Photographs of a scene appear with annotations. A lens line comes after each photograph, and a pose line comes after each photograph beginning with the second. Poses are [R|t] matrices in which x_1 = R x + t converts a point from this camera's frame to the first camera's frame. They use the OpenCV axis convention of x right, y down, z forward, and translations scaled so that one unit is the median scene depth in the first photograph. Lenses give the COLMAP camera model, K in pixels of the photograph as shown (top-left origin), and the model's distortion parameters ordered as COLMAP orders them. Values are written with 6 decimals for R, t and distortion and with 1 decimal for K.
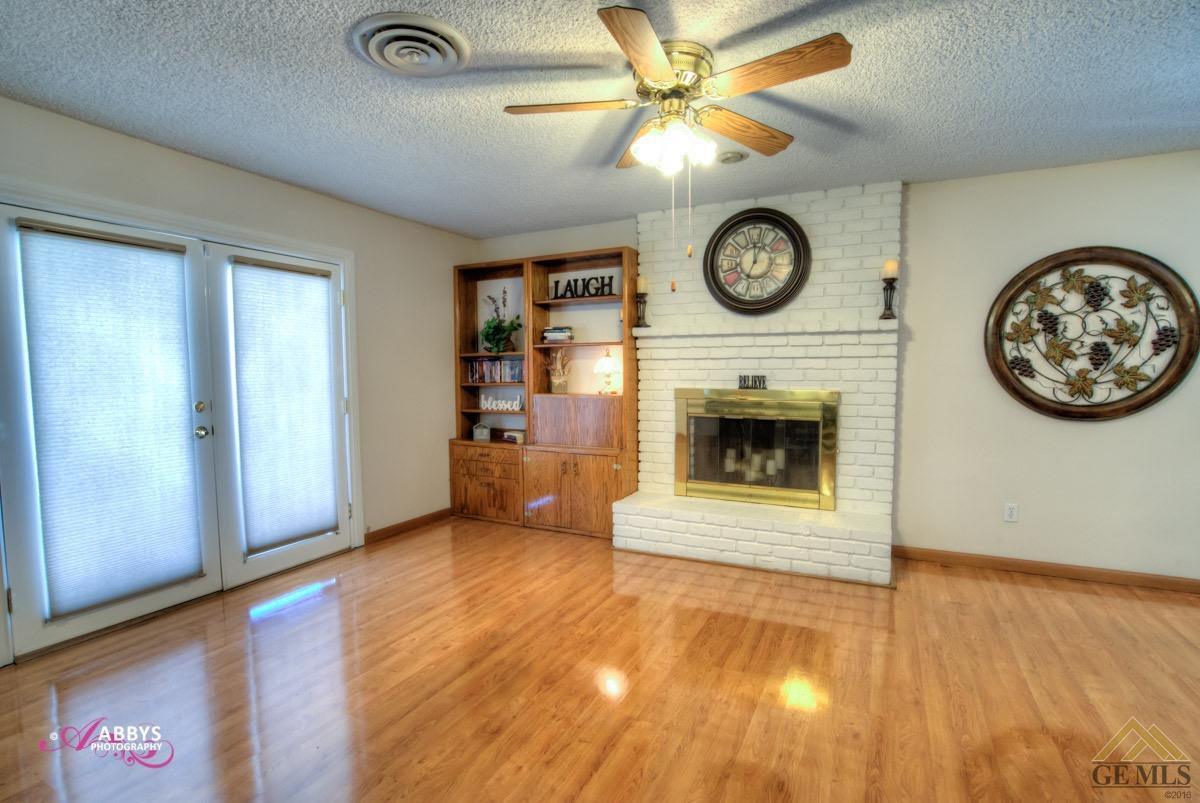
lens RADIAL K [[562.5, 0, 639.4], [0, 562.5, 402.2], [0, 0, 1]] dist [-0.015484, 0.016079]
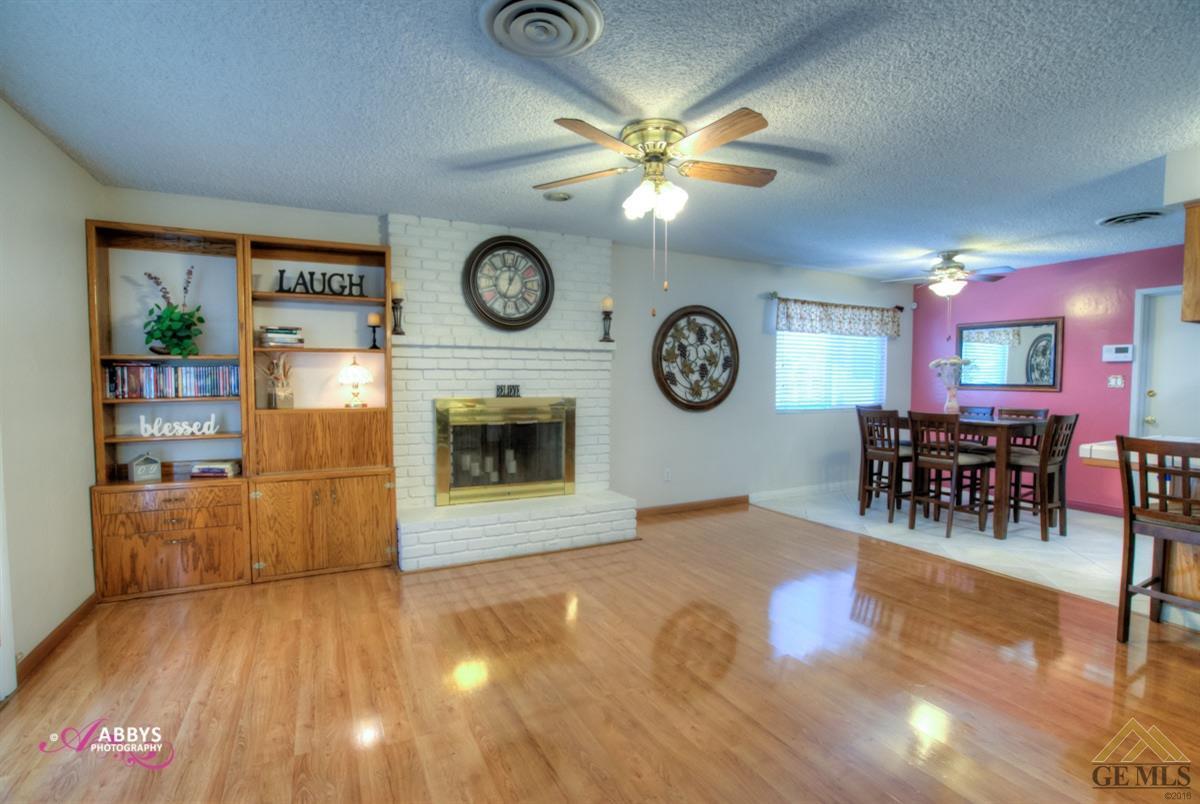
lens RADIAL K [[536.0, 0, 584.7], [0, 536.0, 402.4], [0, 0, 1]] dist [-0.000341, 0.000313]
pose [[0.656182, -0.030537, 0.753985, -0.507155], [0.041819, 0.999117, 0.004071, -0.011240], [-0.753443, 0.028859, 0.656879, 0.190706]]
